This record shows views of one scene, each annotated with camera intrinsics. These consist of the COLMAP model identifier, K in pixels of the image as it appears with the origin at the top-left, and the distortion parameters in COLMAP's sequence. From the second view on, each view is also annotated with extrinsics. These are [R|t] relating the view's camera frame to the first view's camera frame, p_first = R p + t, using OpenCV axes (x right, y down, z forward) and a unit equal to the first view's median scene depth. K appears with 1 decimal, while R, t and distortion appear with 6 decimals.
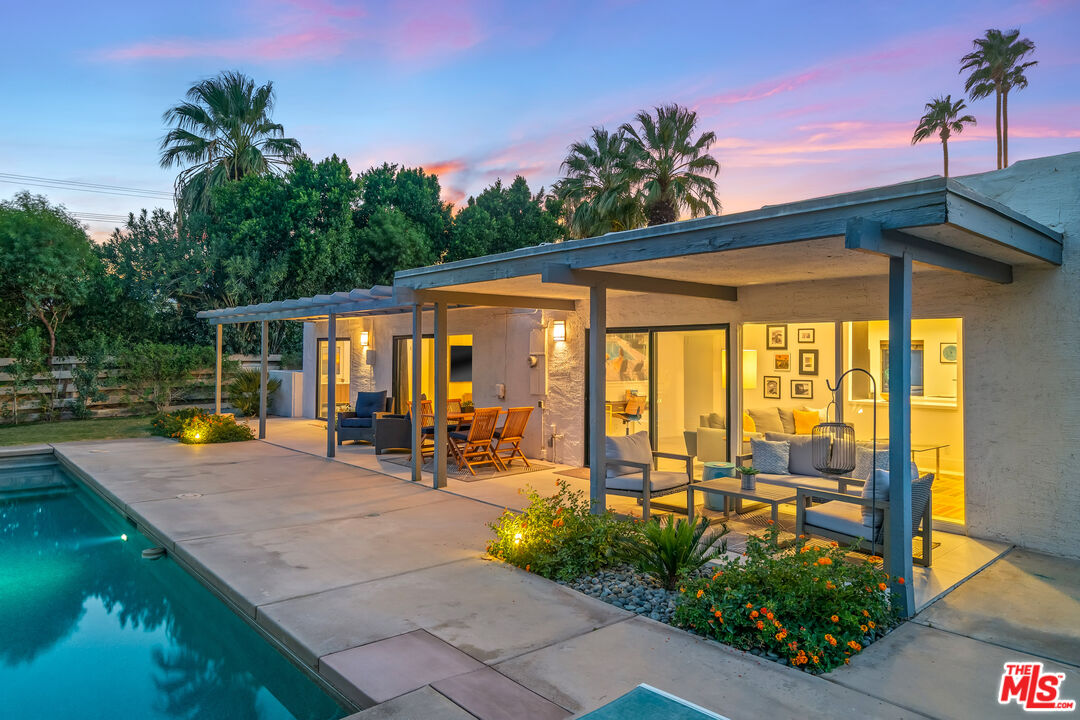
lens RADIAL K [[691.8, 0, 535.8], [0, 691.8, 338.1], [0, 0, 1]] dist [0.019533, 0.001801]
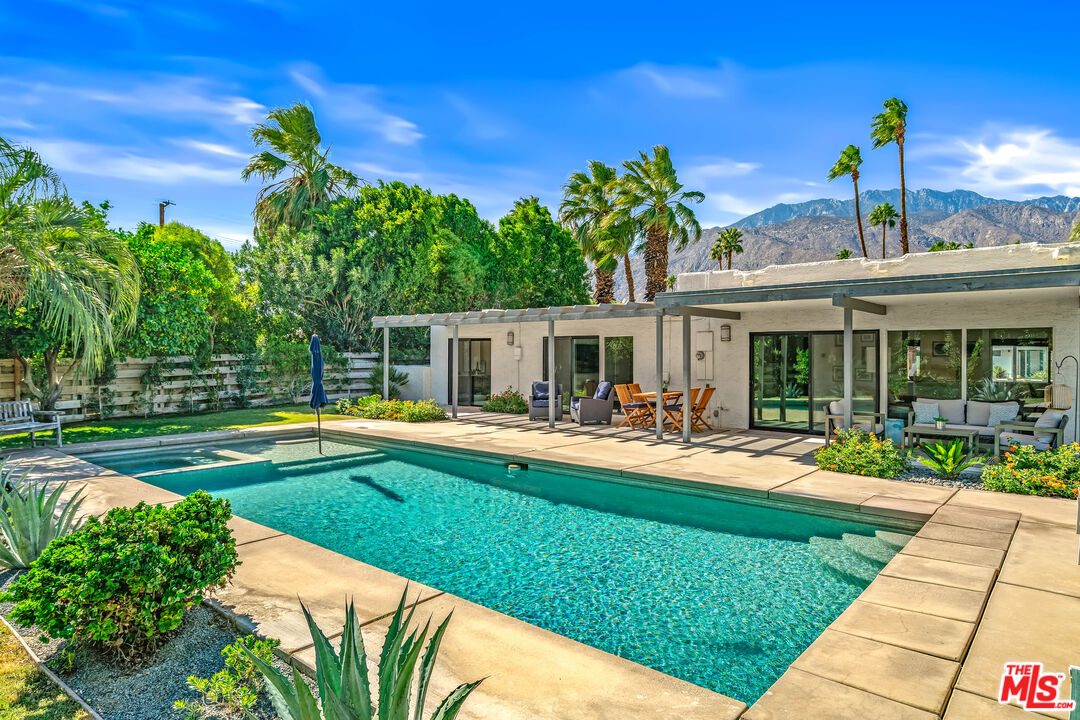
lens RADIAL K [[637.1, 0, 540.0], [0, 637.1, 360.0], [0, 0, 1]] dist [0.010588, -0.000070]
pose [[0.989057, -0.005328, 0.147436, -0.223576], [0.000203, 0.999396, 0.034755, -0.000560], [-0.147533, -0.034344, 0.988461, -0.083956]]
